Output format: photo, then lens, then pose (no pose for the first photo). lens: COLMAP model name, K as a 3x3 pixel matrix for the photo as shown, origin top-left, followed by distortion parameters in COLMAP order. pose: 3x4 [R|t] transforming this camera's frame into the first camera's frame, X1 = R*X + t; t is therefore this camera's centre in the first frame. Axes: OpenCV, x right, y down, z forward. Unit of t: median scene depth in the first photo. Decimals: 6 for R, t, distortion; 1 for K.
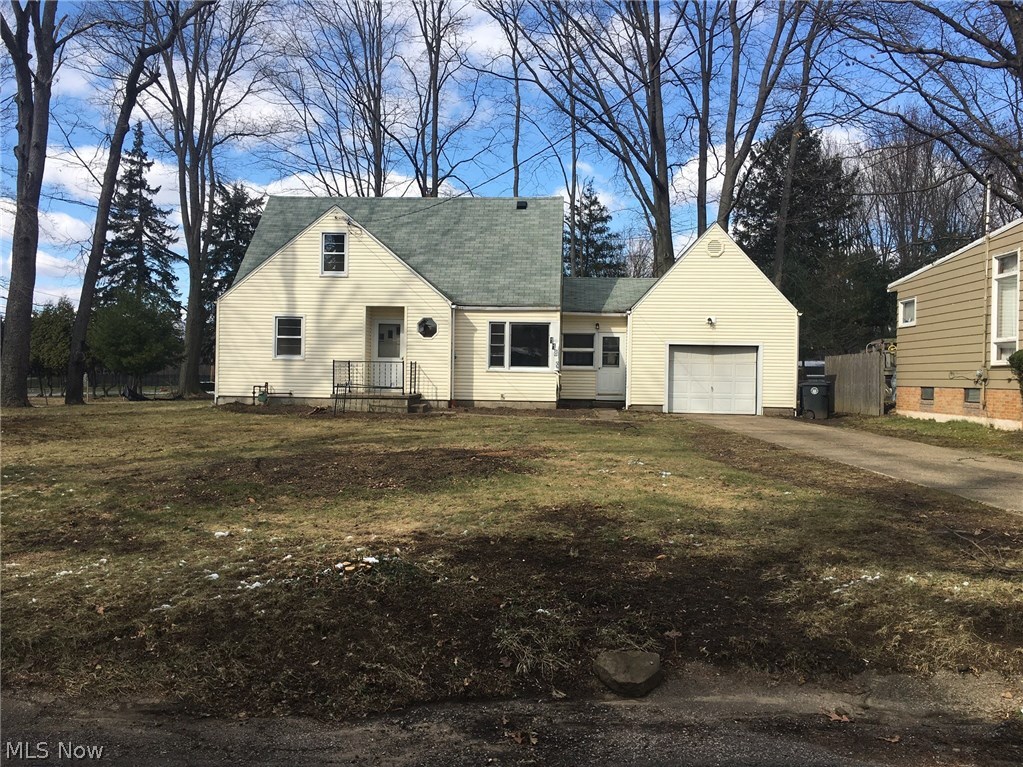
lens RADIAL K [[866.3, 0, 511.5], [0, 866.3, 383.5], [0, 0, 1]] dist [0.075805, -0.084051]
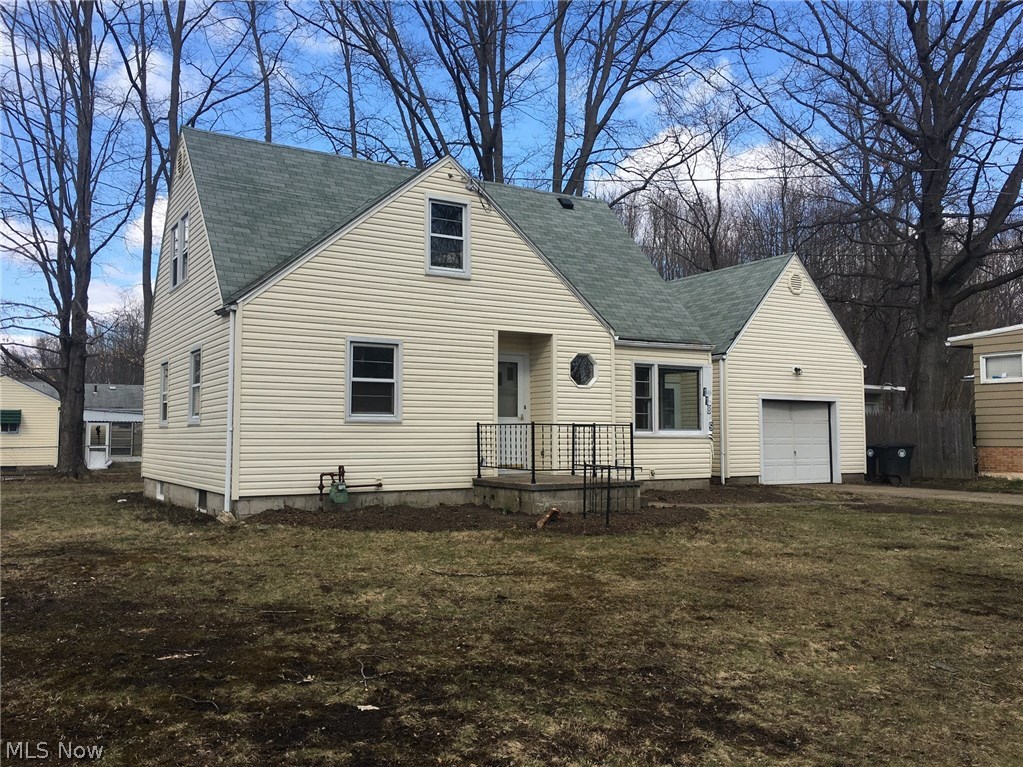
lens RADIAL K [[866.3, 0, 511.5], [0, 866.3, 383.5], [0, 0, 1]] dist [0.075805, -0.084051]
pose [[0.817293, 0.018070, 0.575938, -0.491554], [0.017915, 0.998228, -0.056741, -0.018901], [-0.575943, 0.056692, 0.815521, 0.505289]]
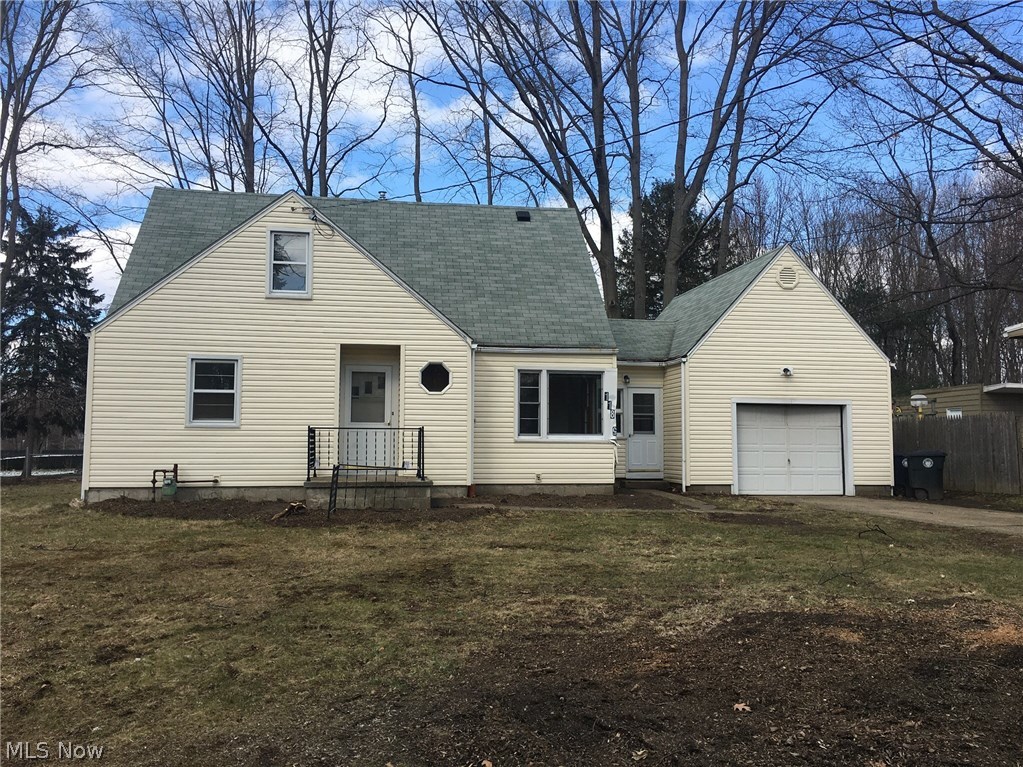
lens RADIAL K [[866.3, 0, 511.5], [0, 866.3, 383.5], [0, 0, 1]] dist [0.075805, -0.084051]
pose [[0.973334, 0.004188, 0.229353, -0.188834], [0.013660, 0.997001, -0.076175, -0.007621], [-0.228984, 0.077277, 0.970358, 0.332149]]
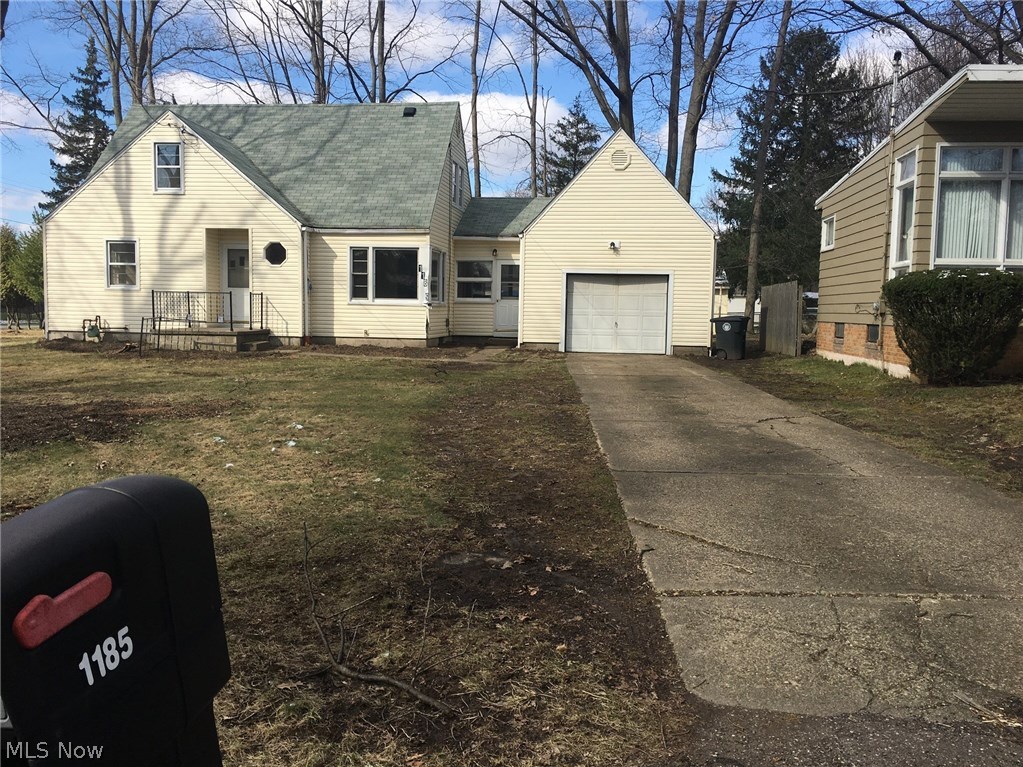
lens RADIAL K [[866.3, 0, 511.5], [0, 866.3, 383.5], [0, 0, 1]] dist [0.075805, -0.084051]
pose [[0.998217, 0.005921, -0.059400, 0.188417], [-0.001335, 0.997034, 0.076953, -0.001784], [0.059679, -0.076737, 0.995264, 0.130850]]
